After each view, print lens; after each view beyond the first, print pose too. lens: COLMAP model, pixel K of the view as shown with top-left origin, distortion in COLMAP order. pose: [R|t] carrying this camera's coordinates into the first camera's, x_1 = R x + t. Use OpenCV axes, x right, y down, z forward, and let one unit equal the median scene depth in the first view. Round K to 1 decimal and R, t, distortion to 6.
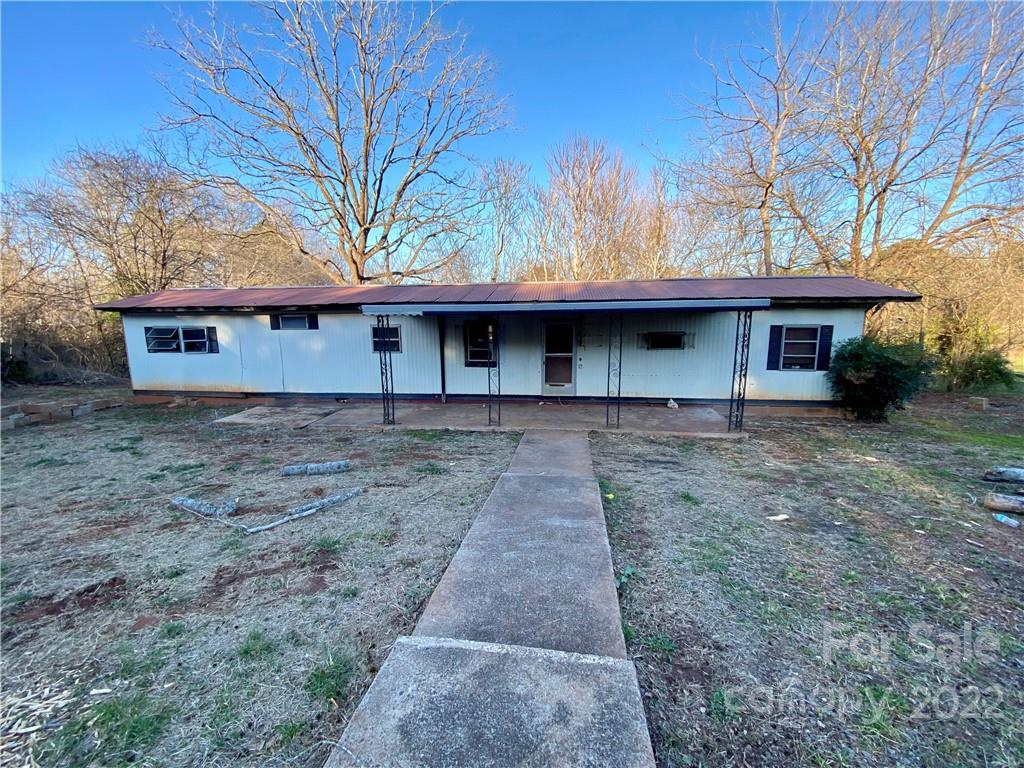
lens RADIAL K [[415.3, 0, 512.2], [0, 415.3, 378.9], [0, 0, 1]] dist [0.021676, -0.019939]
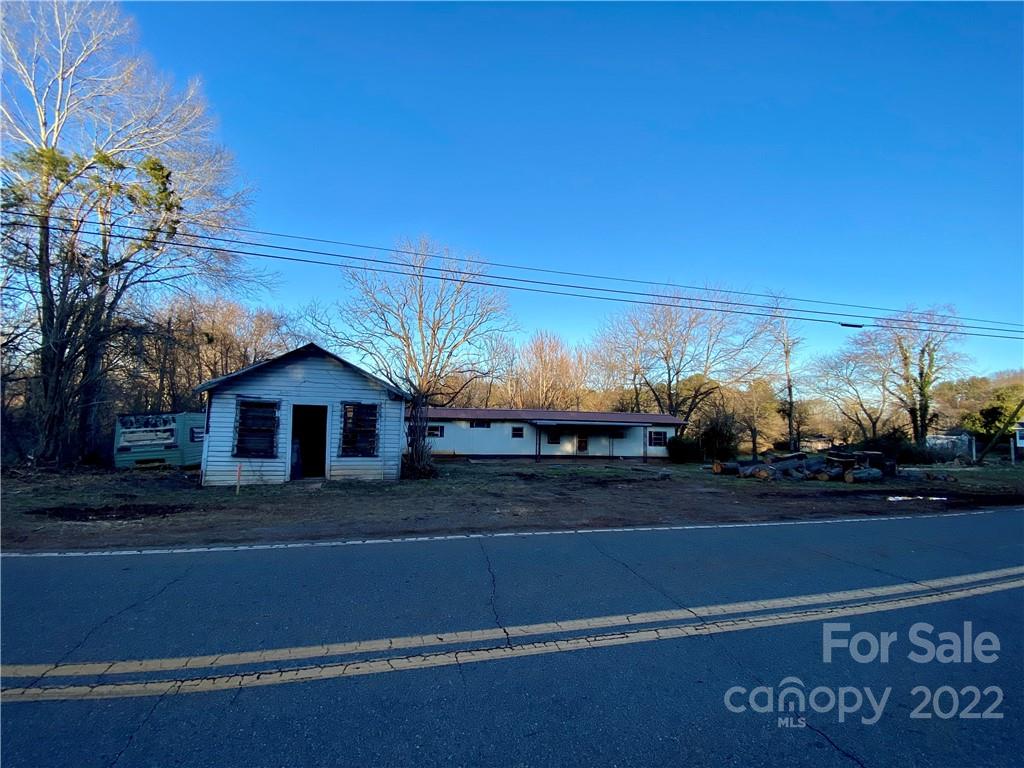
lens RADIAL K [[415.3, 0, 512.2], [0, 415.3, 378.9], [0, 0, 1]] dist [0.021676, -0.019939]
pose [[0.950893, 0.060634, 0.303523, -1.158256], [0.012275, 0.972466, -0.232723, 0.178030], [-0.309277, 0.225020, 0.923966, -1.436112]]
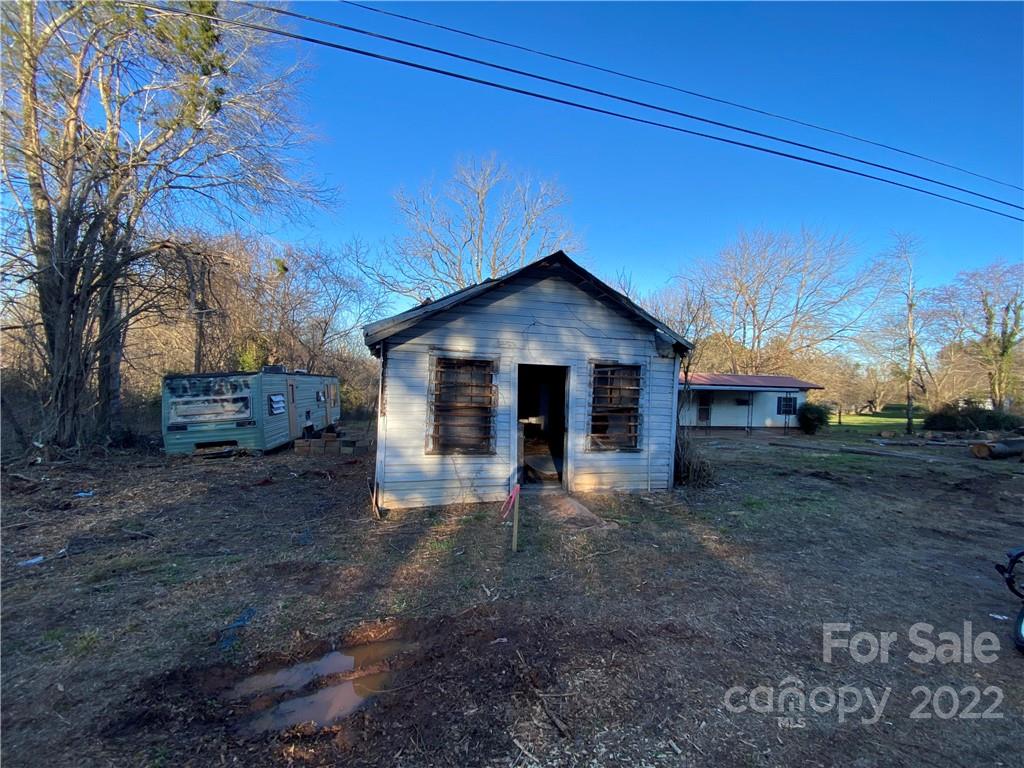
lens RADIAL K [[415.3, 0, 512.2], [0, 415.3, 378.9], [0, 0, 1]] dist [0.021676, -0.019939]
pose [[0.943873, 0.035113, 0.328438, -1.599004], [0.010208, 0.990758, -0.135257, 0.083461], [-0.330152, 0.131018, 0.934791, -0.776058]]
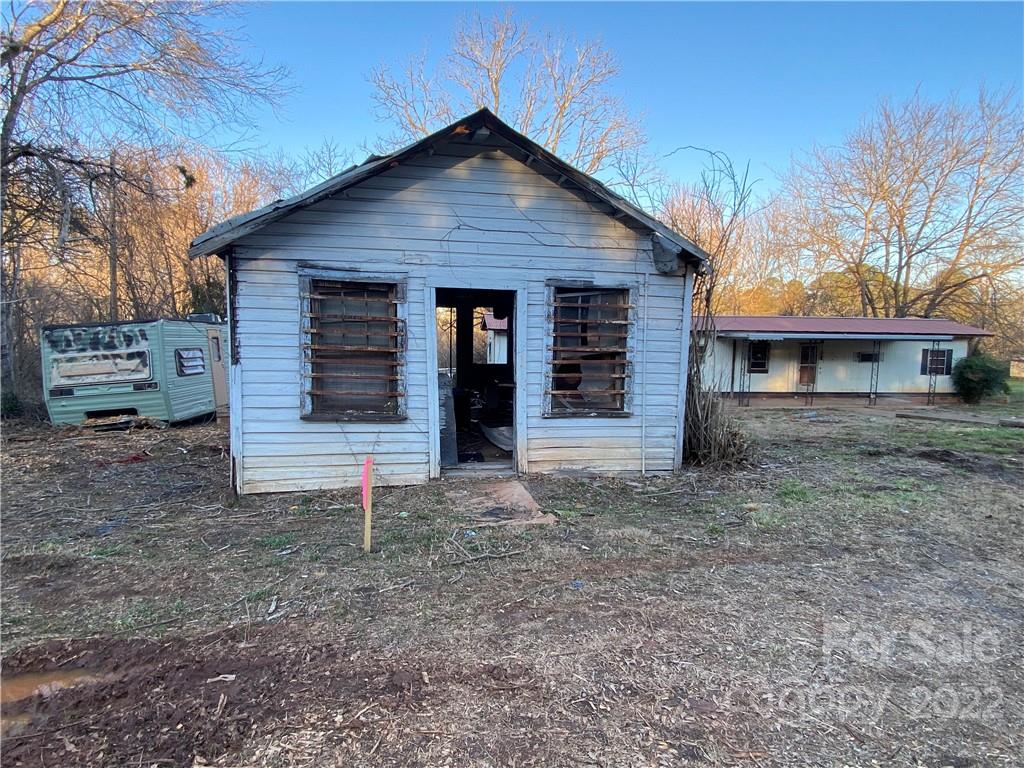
lens RADIAL K [[547.6, 0, 512.0], [0, 547.6, 384.0], [0, 0, 1]] dist [0.043908, -0.042528]
pose [[0.973648, 0.000261, 0.228054, -1.431170], [0.011949, 0.998568, -0.052154, 0.106643], [-0.227741, 0.053504, 0.972251, -0.757752]]
